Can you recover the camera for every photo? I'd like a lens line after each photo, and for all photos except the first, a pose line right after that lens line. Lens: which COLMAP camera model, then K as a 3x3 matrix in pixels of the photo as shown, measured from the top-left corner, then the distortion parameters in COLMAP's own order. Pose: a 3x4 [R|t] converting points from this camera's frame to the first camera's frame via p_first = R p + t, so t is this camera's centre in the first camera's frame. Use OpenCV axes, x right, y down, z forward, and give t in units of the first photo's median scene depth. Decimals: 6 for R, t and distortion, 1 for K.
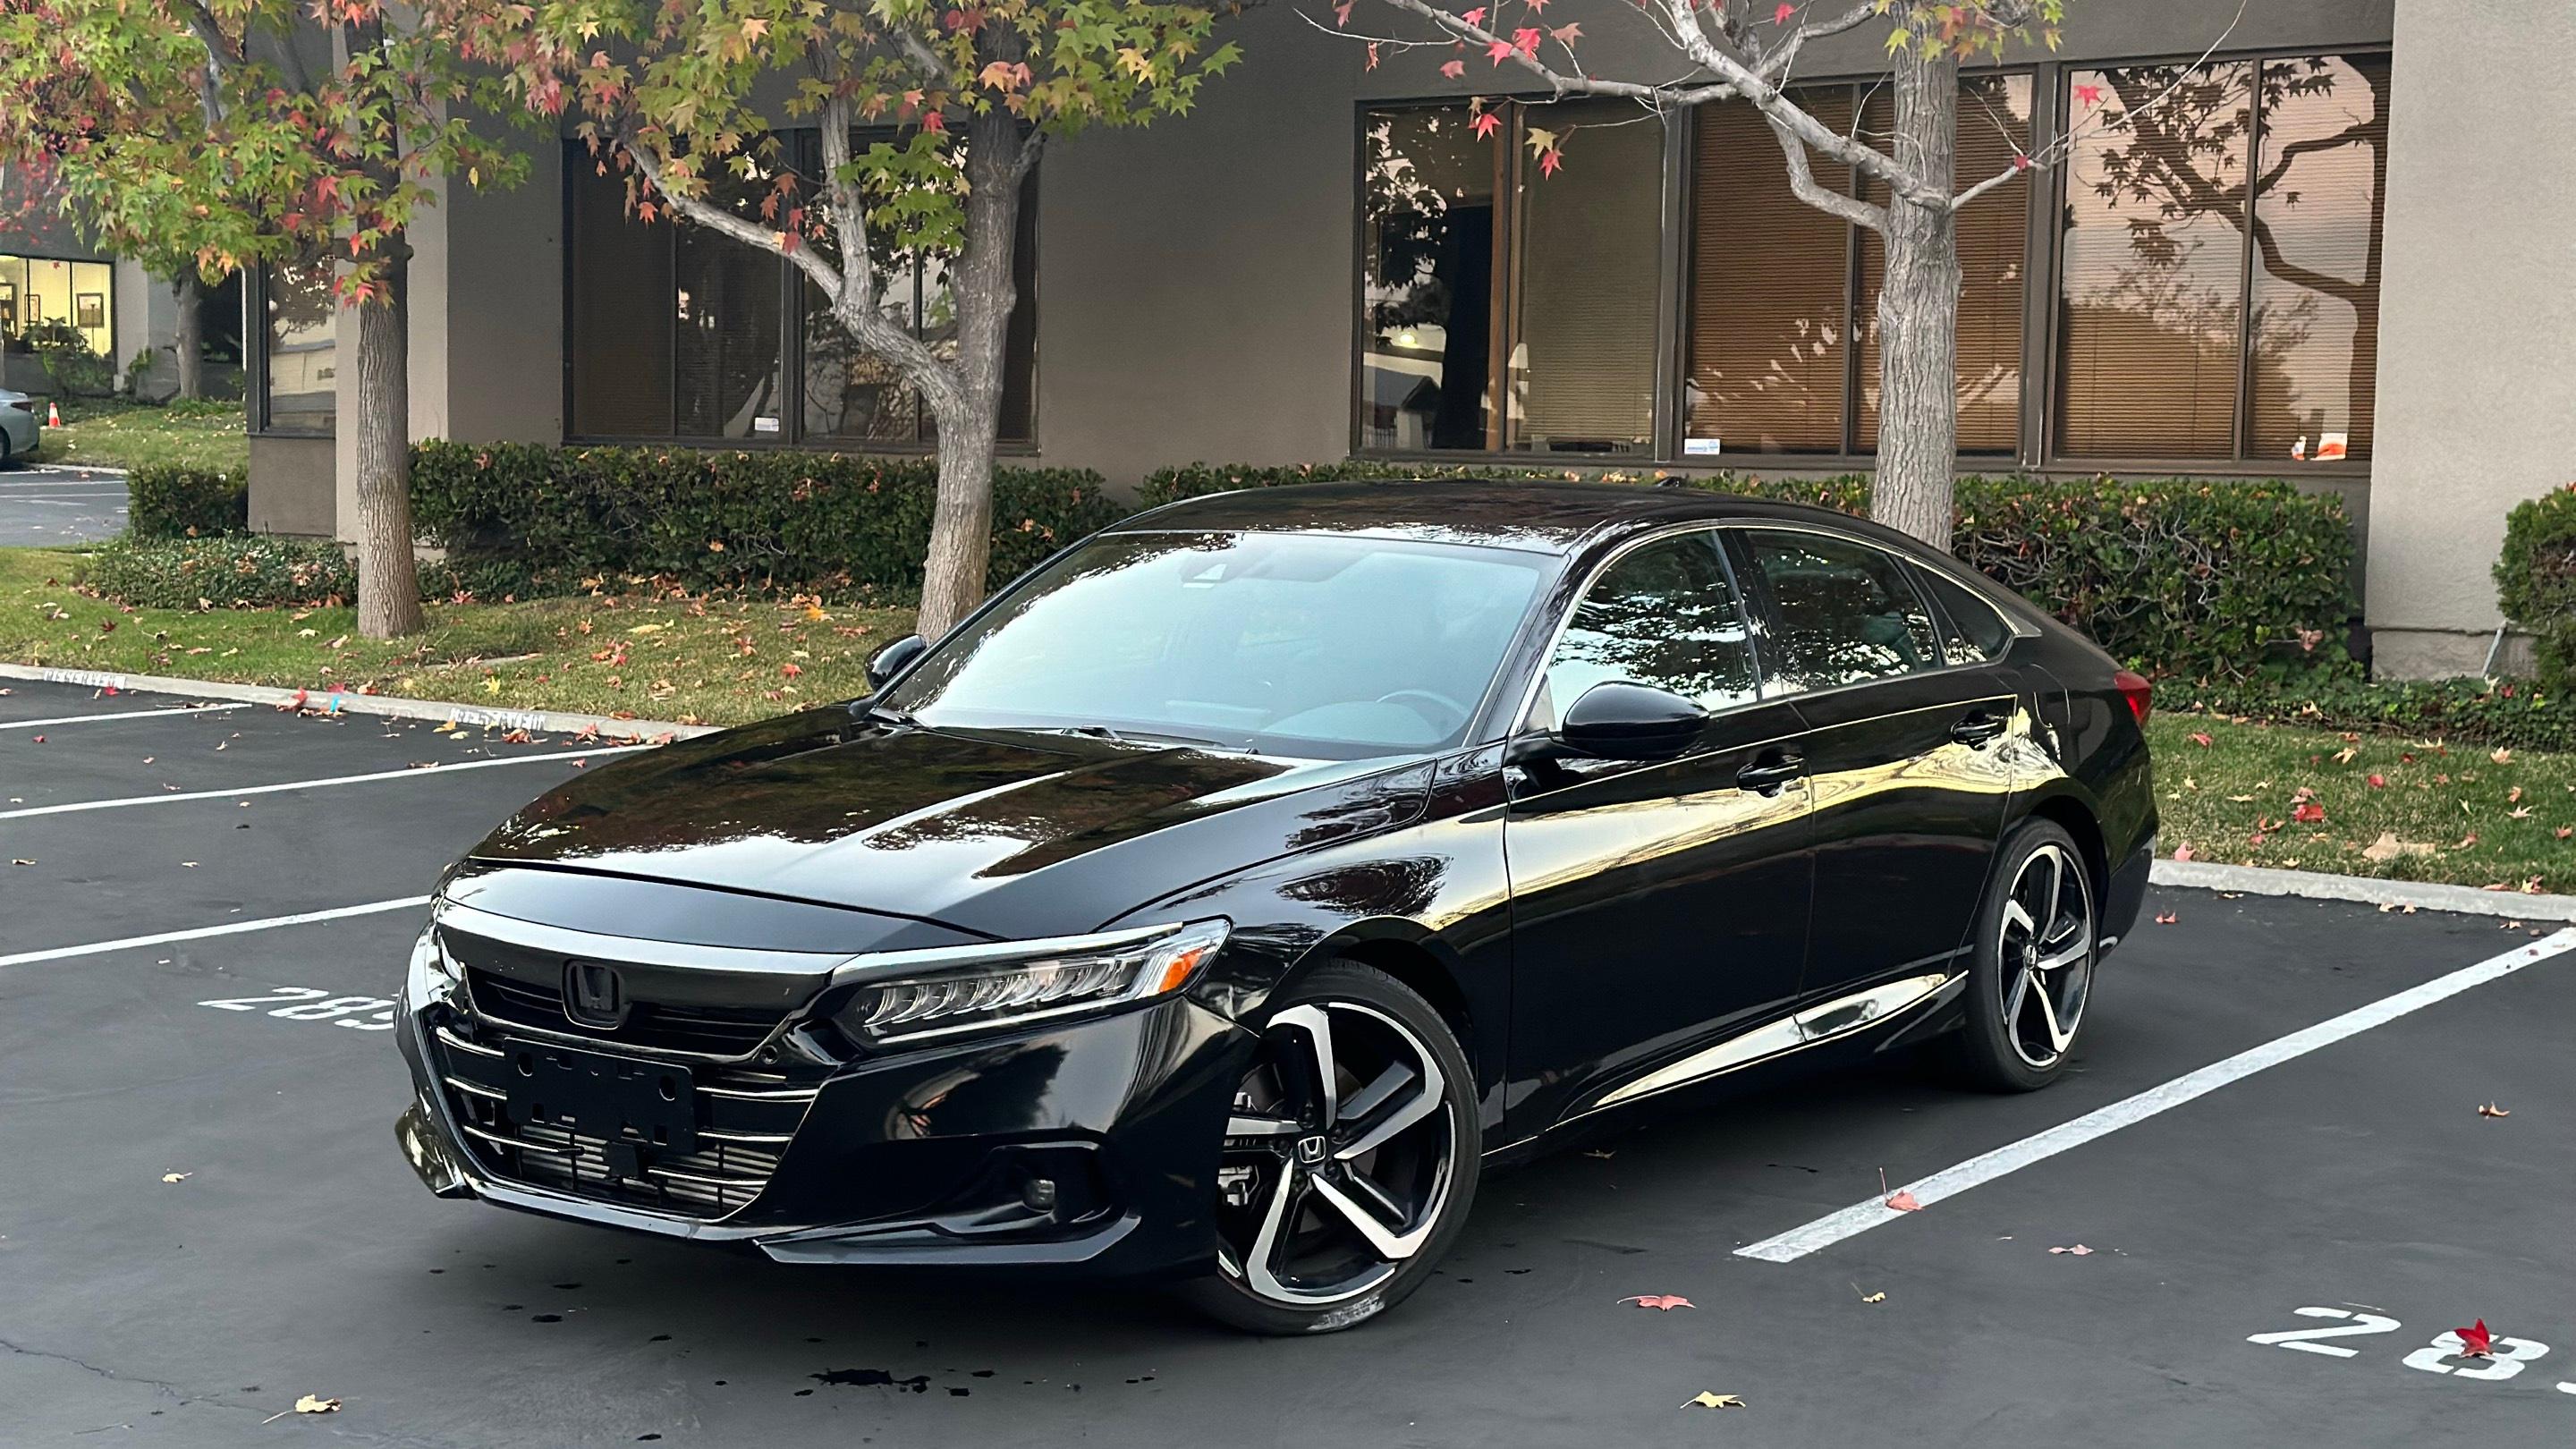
lens RADIAL K [[3618.1, 0, 1288.0], [0, 3618.1, 724.5], [0, 0, 1]] dist [0.167772, -0.175185]
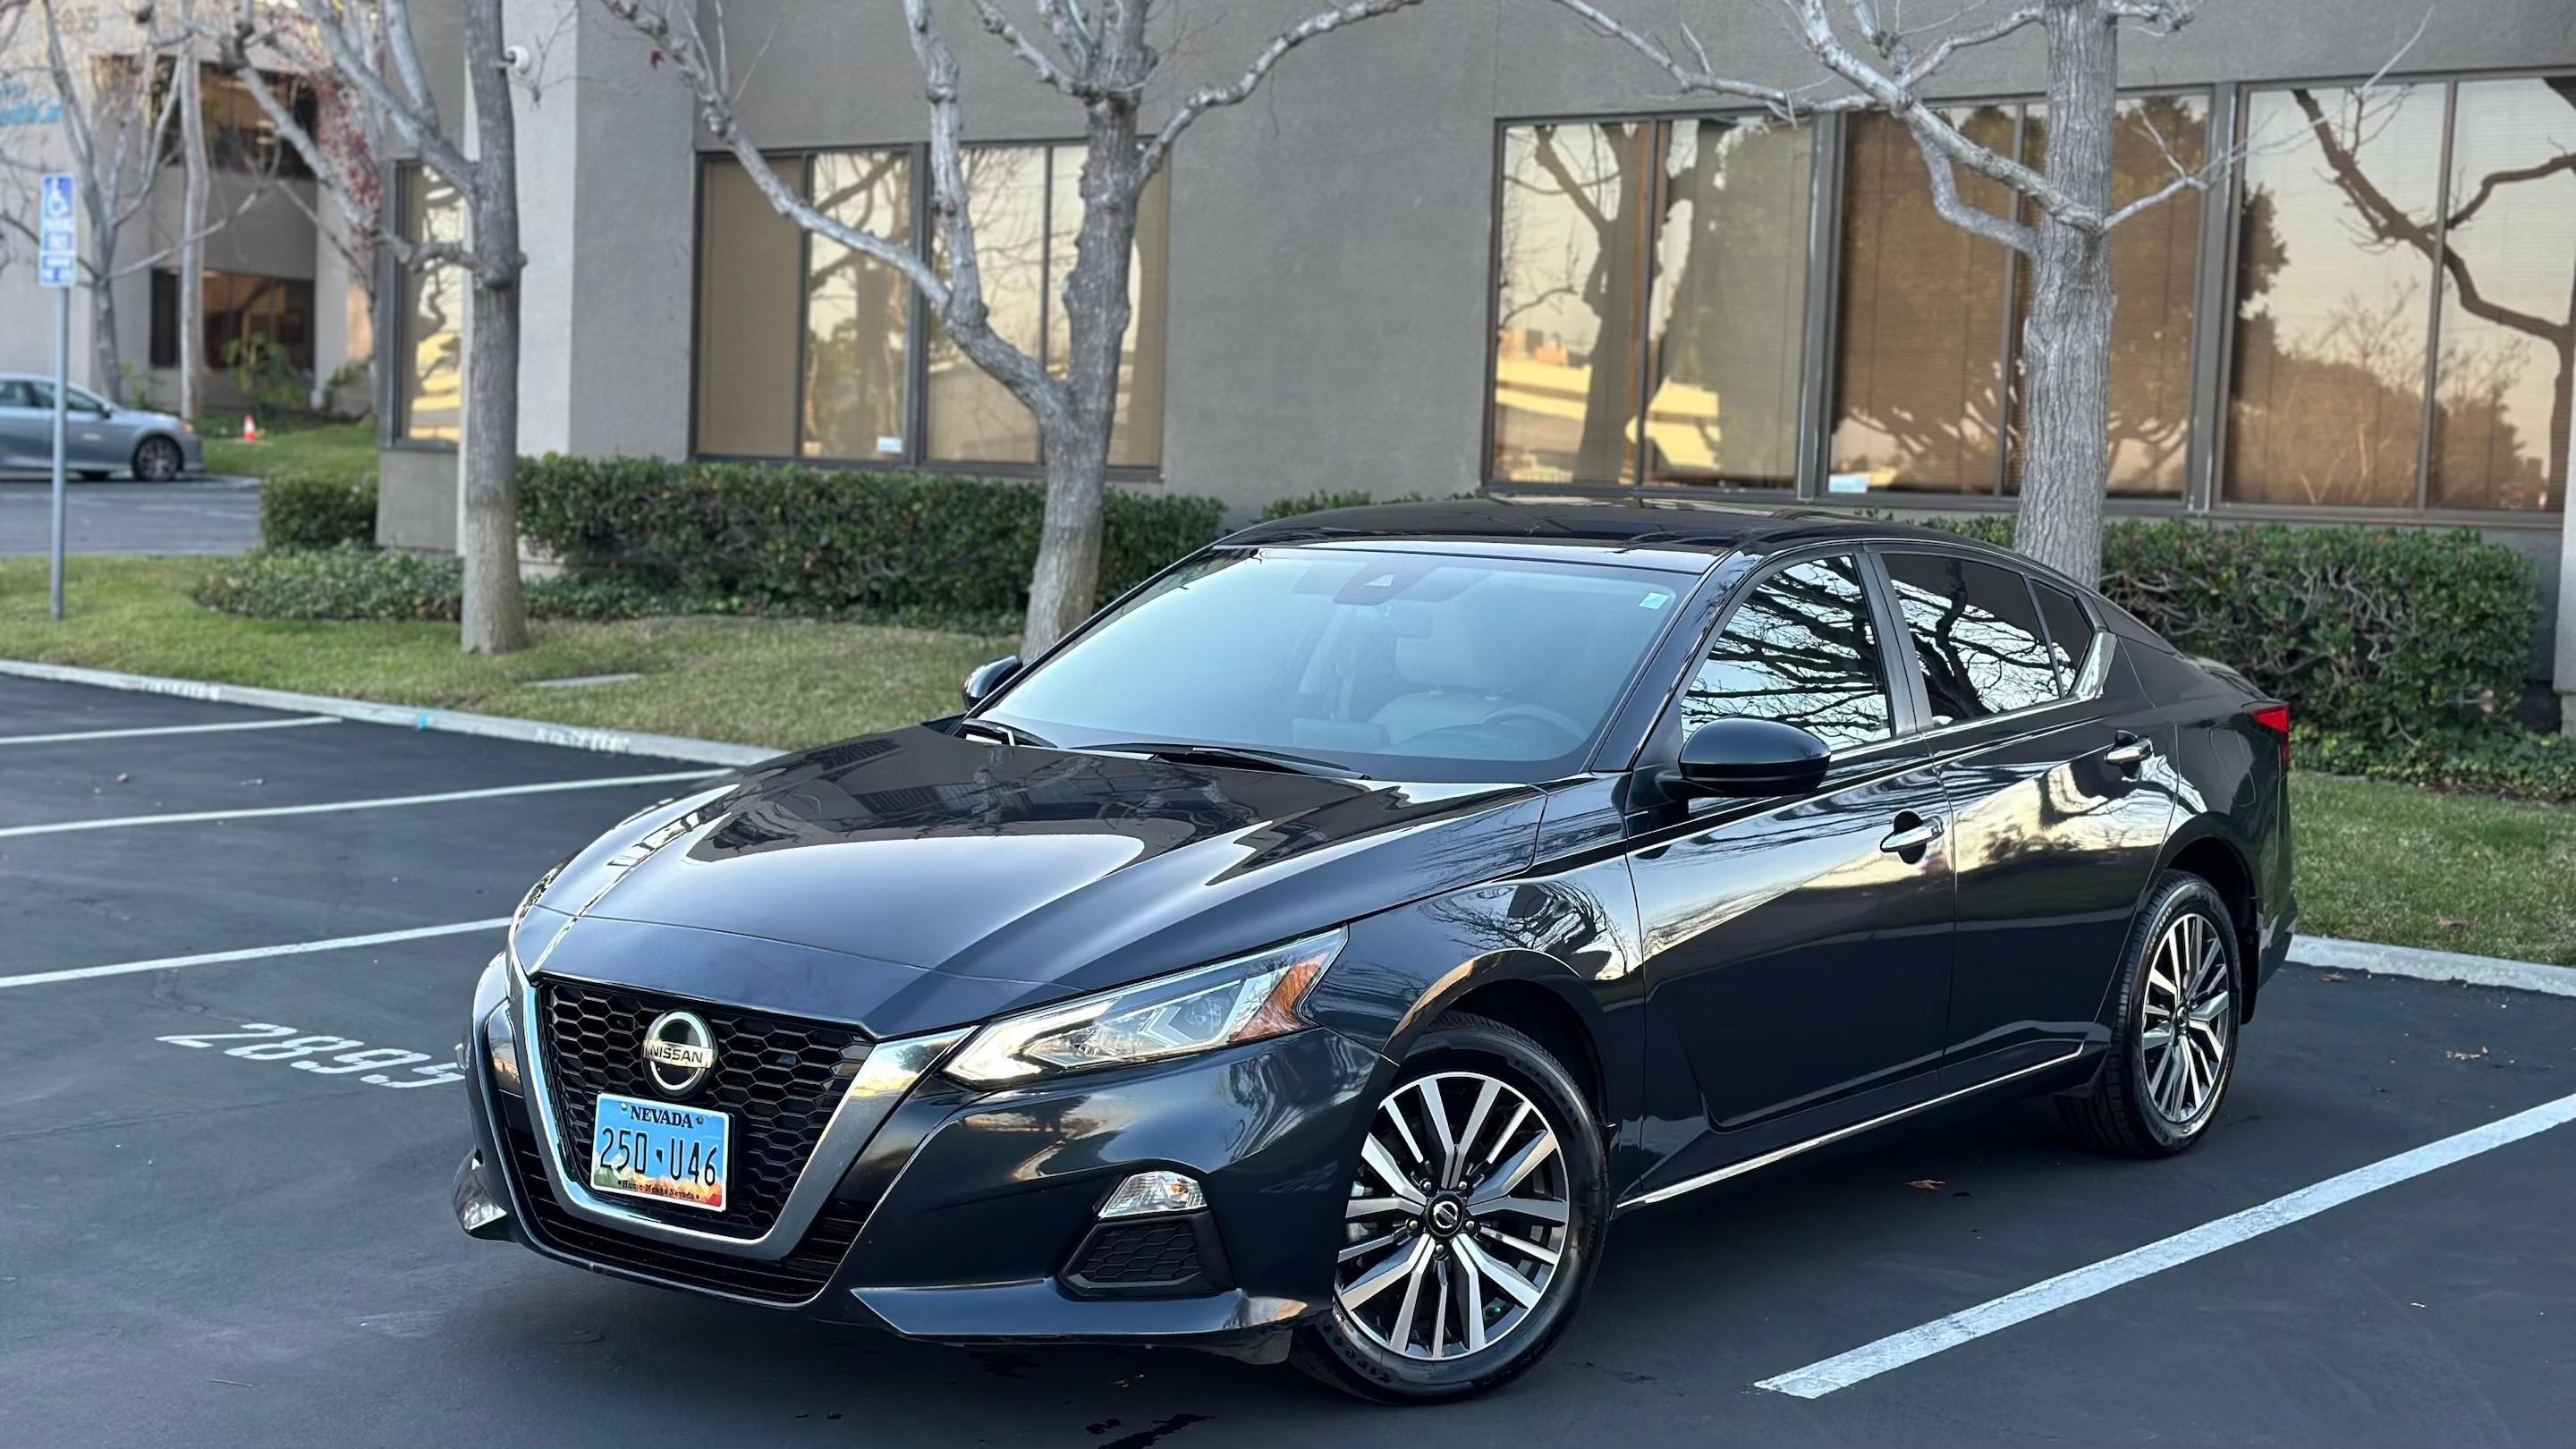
lens RADIAL K [[3596.7, 0, 1289.1], [0, 3596.7, 712.8], [0, 0, 1]] dist [0.149810, -0.042791]
pose [[0.998092, 0.023299, -0.057177, 0.025350], [-0.024055, 0.999632, -0.012570, -0.001188], [0.056863, 0.013921, 0.998285, 0.054521]]
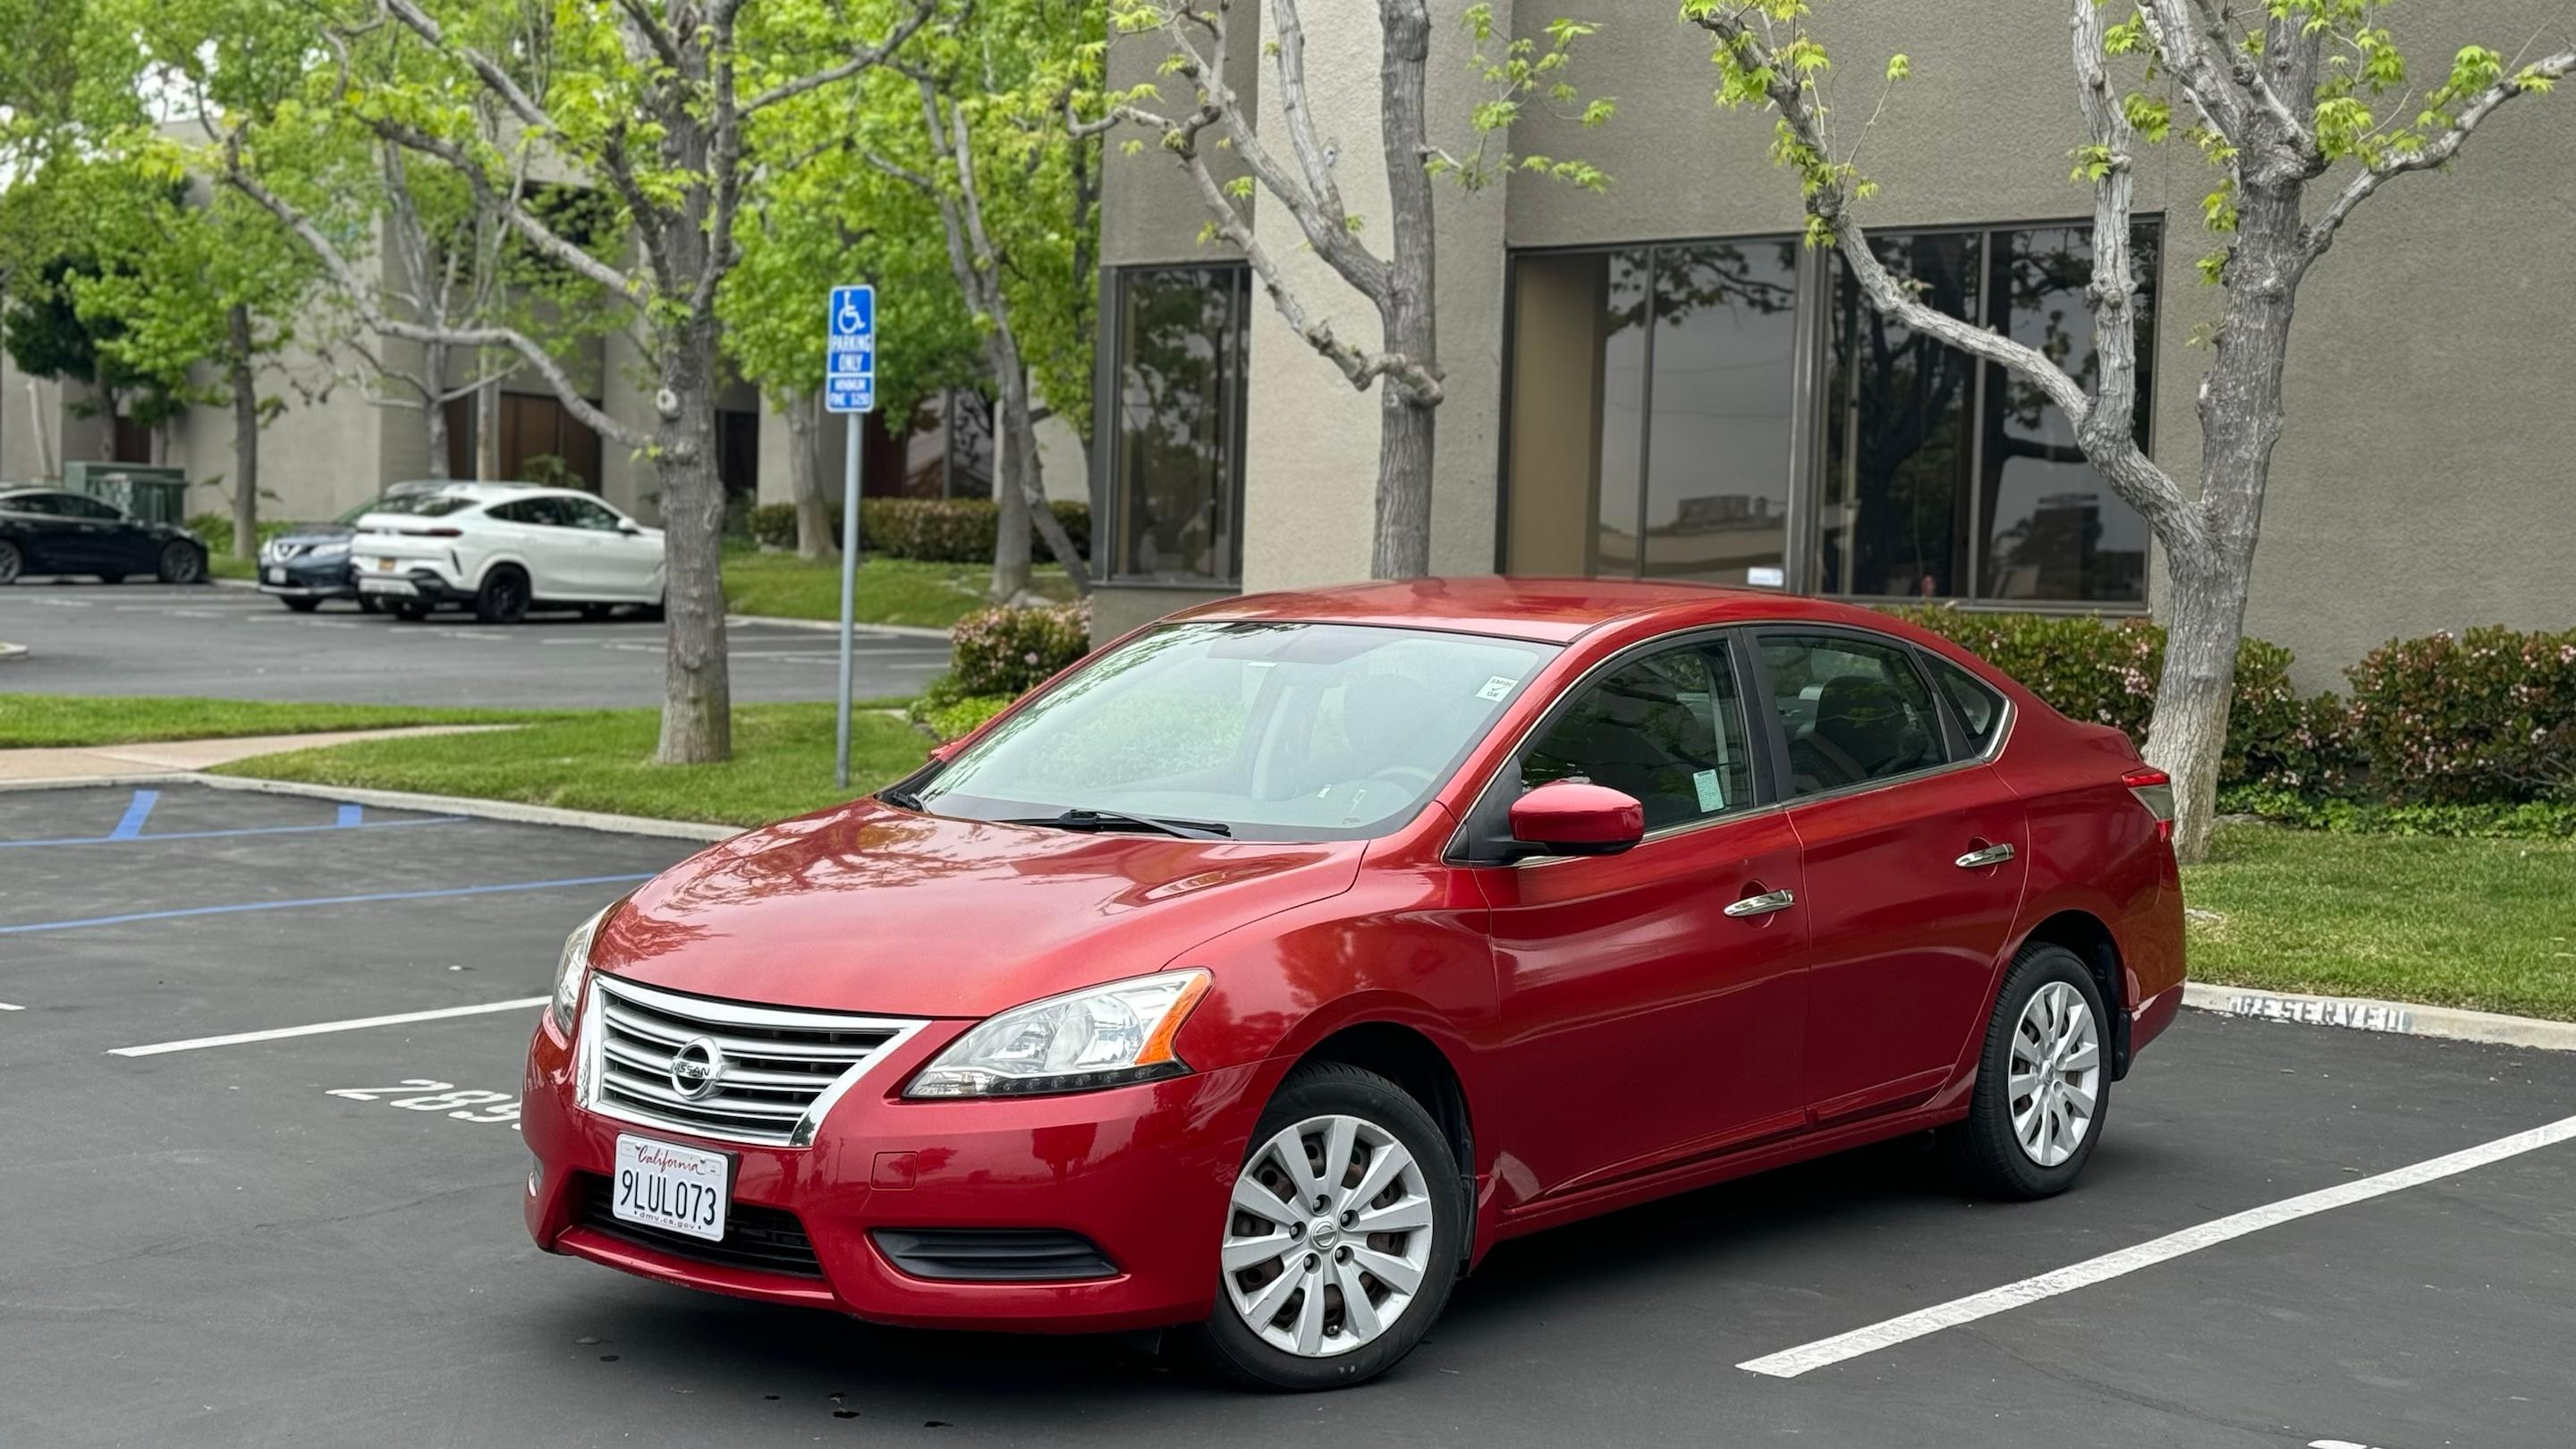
lens RADIAL K [[3541.6, 0, 1288.0], [0, 3541.6, 724.5], [0, 0, 1]] dist [0.193292, -0.431298]
pose [[0.997273, 0.012679, -0.072704, -0.249244], [-0.015395, 0.999200, -0.036917, -0.019393], [0.072177, 0.037936, 0.996670, 0.208793]]
